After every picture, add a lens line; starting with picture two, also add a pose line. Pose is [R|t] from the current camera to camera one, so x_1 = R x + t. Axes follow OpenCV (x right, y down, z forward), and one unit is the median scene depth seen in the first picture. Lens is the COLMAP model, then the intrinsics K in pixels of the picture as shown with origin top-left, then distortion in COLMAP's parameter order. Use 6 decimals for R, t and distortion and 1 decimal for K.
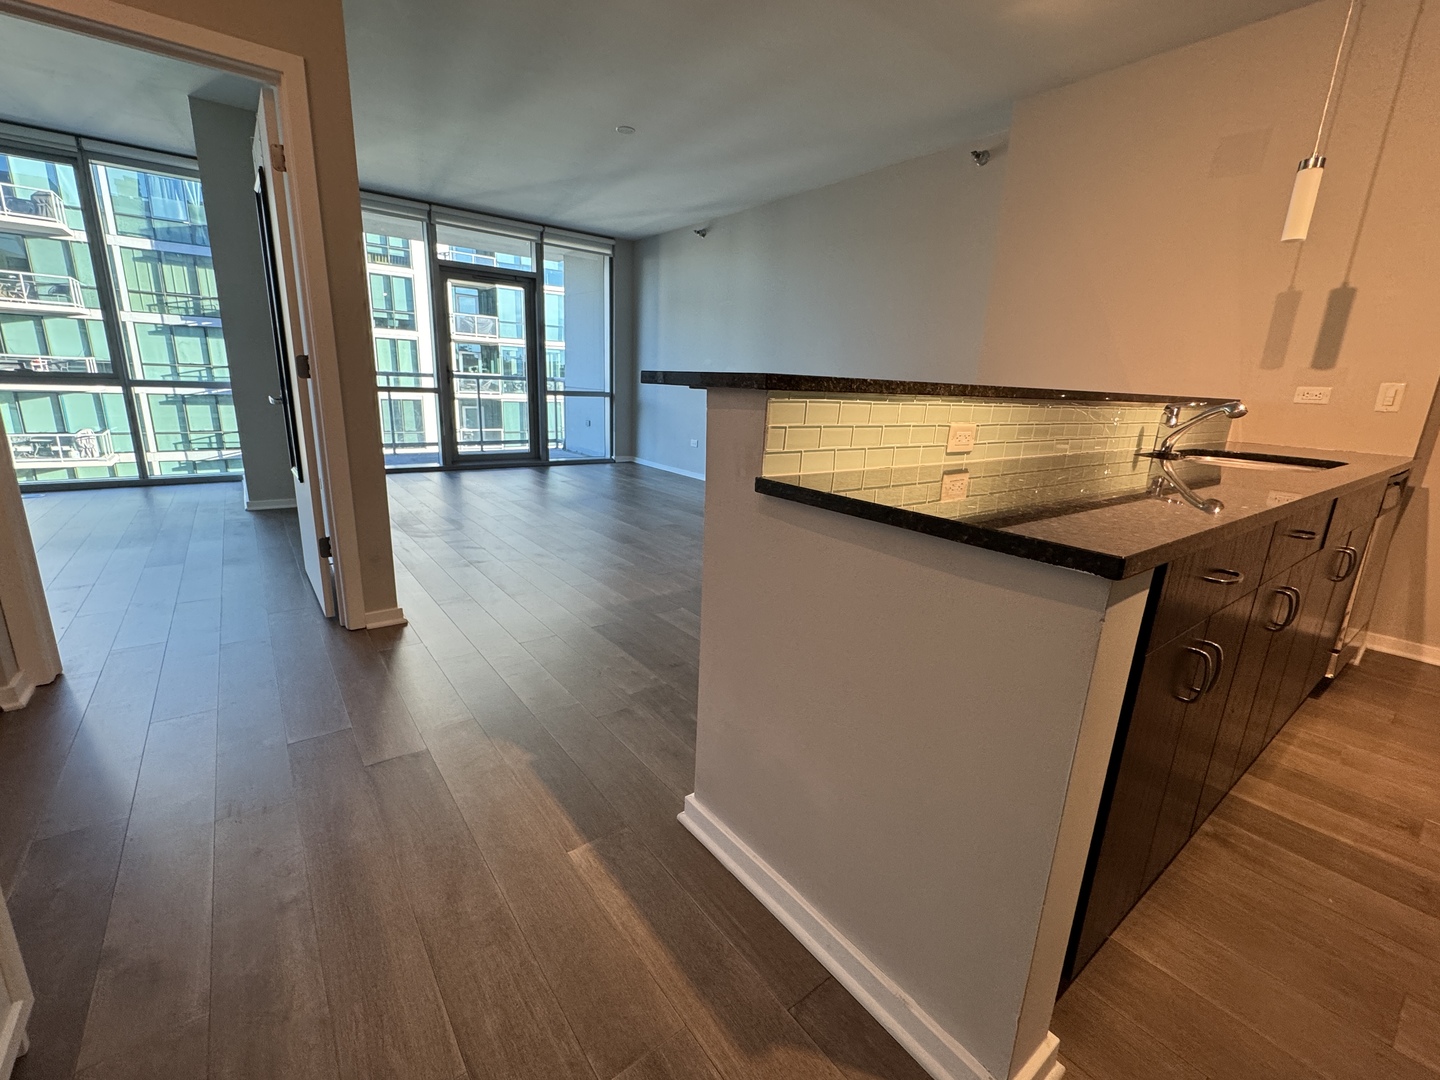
lens RADIAL K [[616.7, 0, 718.6], [0, 616.7, 542.6], [0, 0, 1]] dist [-0.001245, -0.000286]
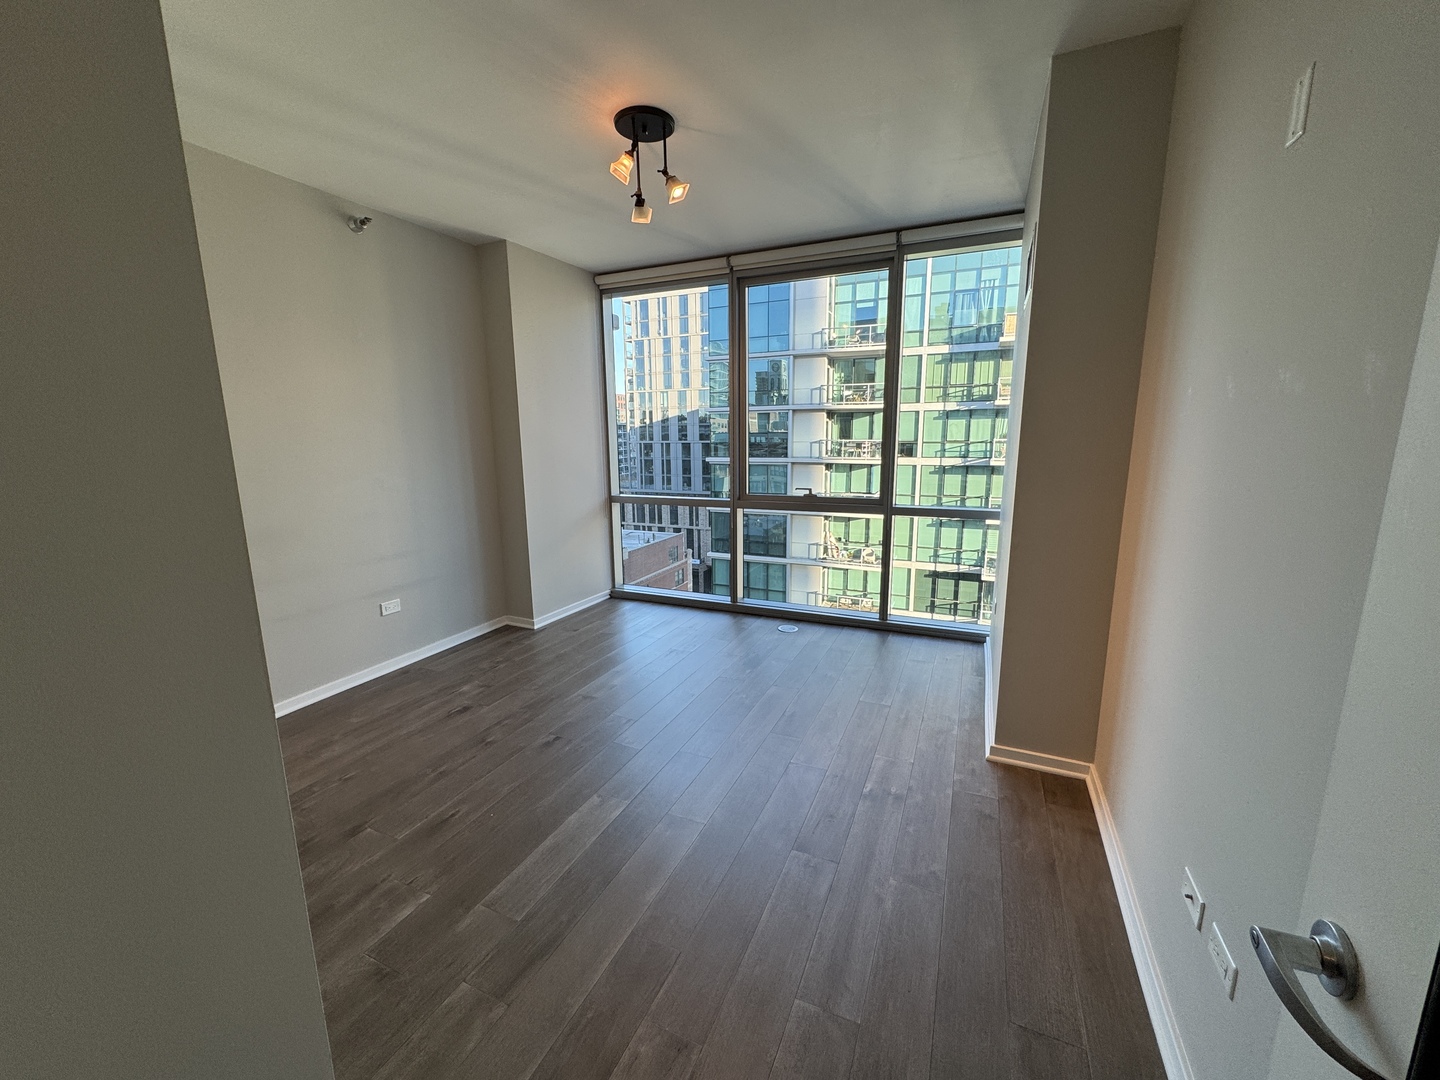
lens RADIAL K [[573.1, 0, 720.0], [0, 573.1, 540.0], [0, 0, 1]] dist [-0.000886, -0.000192]
pose [[0.477504, 0.114326, -0.871160, -0.266104], [-0.191055, 0.981285, 0.024057, -0.134860], [0.857606, 0.154952, 0.490410, 0.293369]]
